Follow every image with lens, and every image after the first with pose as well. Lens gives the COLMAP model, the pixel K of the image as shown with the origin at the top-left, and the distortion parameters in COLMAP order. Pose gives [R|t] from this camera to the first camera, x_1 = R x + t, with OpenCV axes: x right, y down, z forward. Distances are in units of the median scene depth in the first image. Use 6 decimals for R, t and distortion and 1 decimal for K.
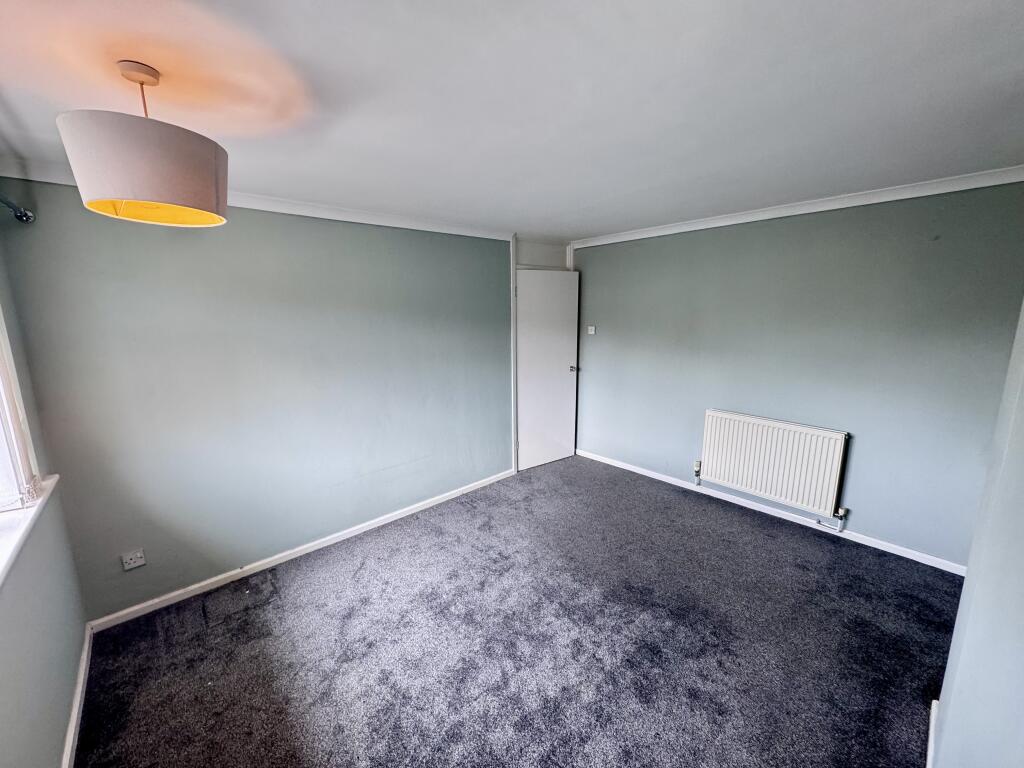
lens RADIAL K [[406.3, 0, 512.0], [0, 406.3, 384.0], [0, 0, 1]] dist [-0.002125, -0.000131]
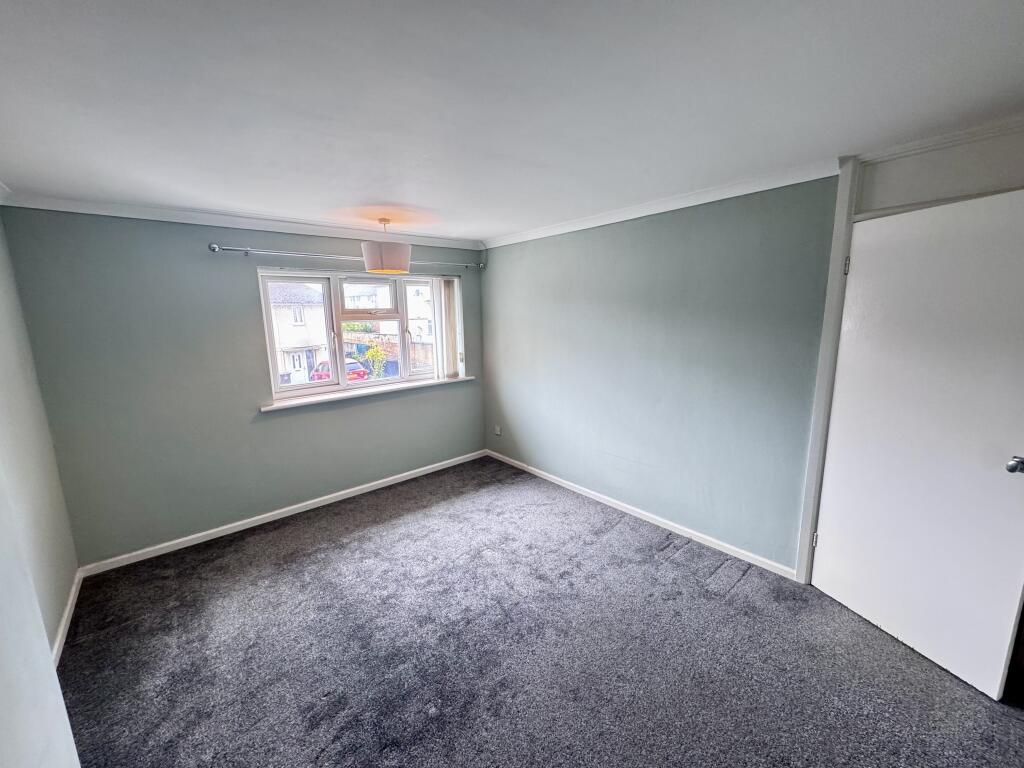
lens RADIAL K [[406.3, 0, 512.0], [0, 406.3, 384.0], [0, 0, 1]] dist [-0.002125, -0.000131]
pose [[-0.014291, 0.190190, -0.981643, 0.773475], [-0.164684, 0.967889, 0.189923, -0.141414], [0.986243, 0.164375, 0.017489, 0.780413]]
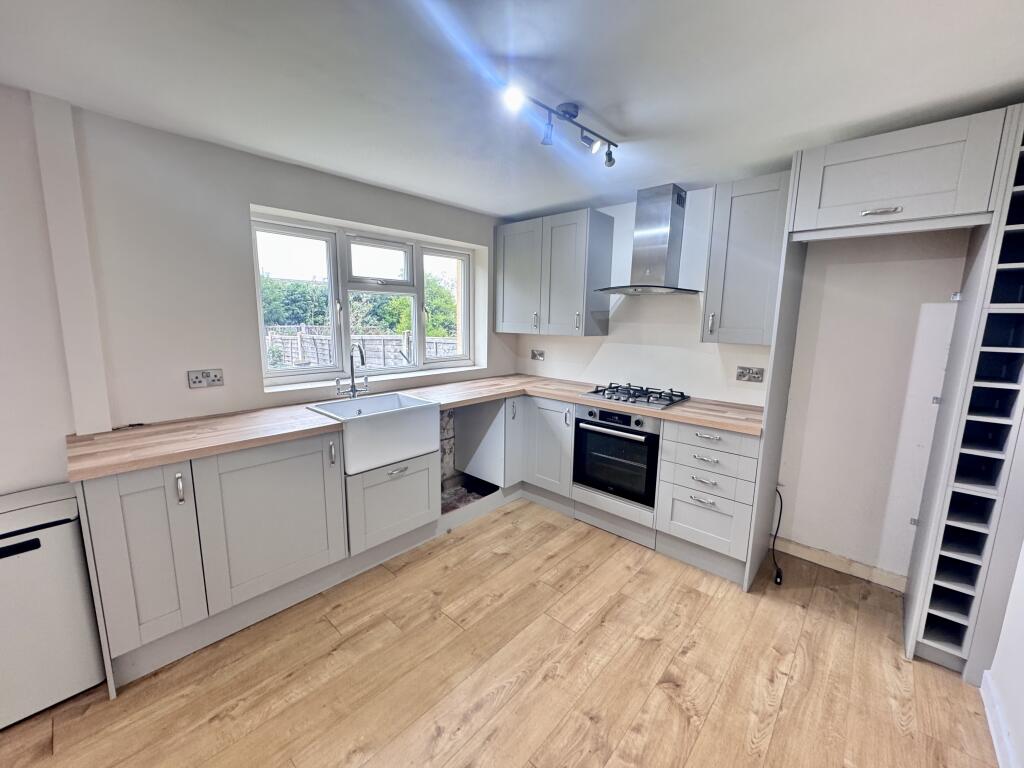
lens RADIAL K [[406.3, 0, 512.0], [0, 406.3, 384.0], [0, 0, 1]] dist [-0.002125, -0.000131]
pose [[0.101398, 0.179763, -0.978470, 0.557024], [-0.205314, 0.966147, 0.156222, -0.018706], [0.973429, 0.185053, 0.134873, 0.542417]]
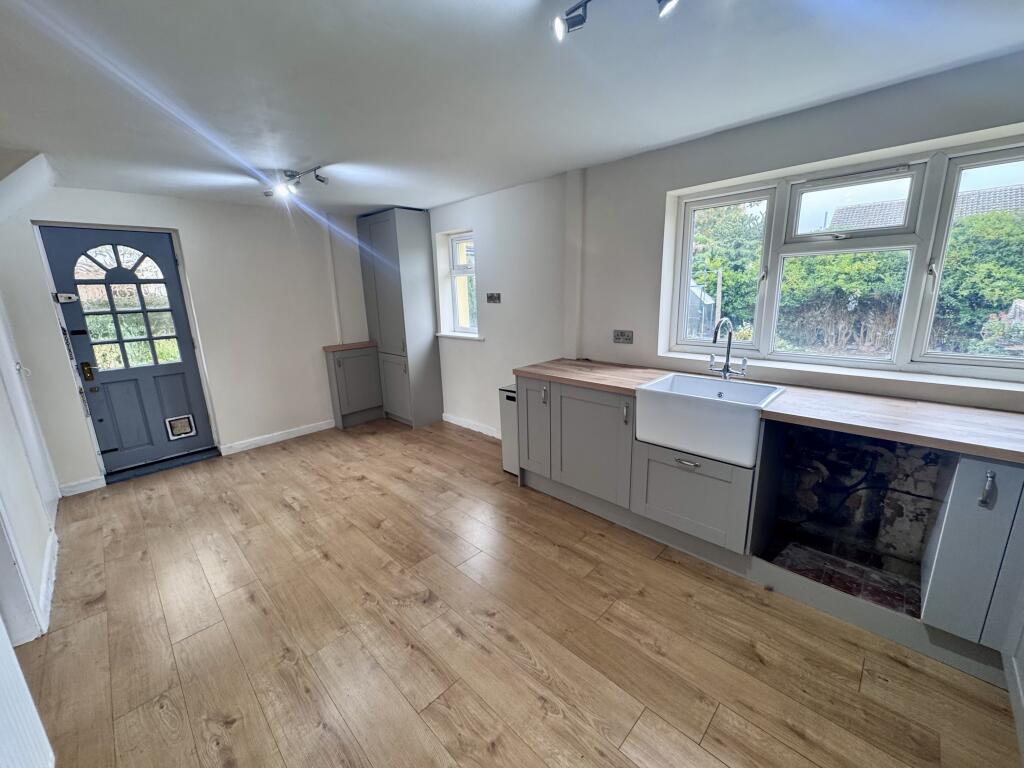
lens RADIAL K [[406.3, 0, 512.0], [0, 406.3, 384.0], [0, 0, 1]] dist [-0.002125, -0.000131]
pose [[-0.996944, 0.060470, -0.049450, 0.103452], [0.034867, 0.910959, 0.411021, -0.120537], [0.069902, 0.408041, -0.910284, 1.060341]]
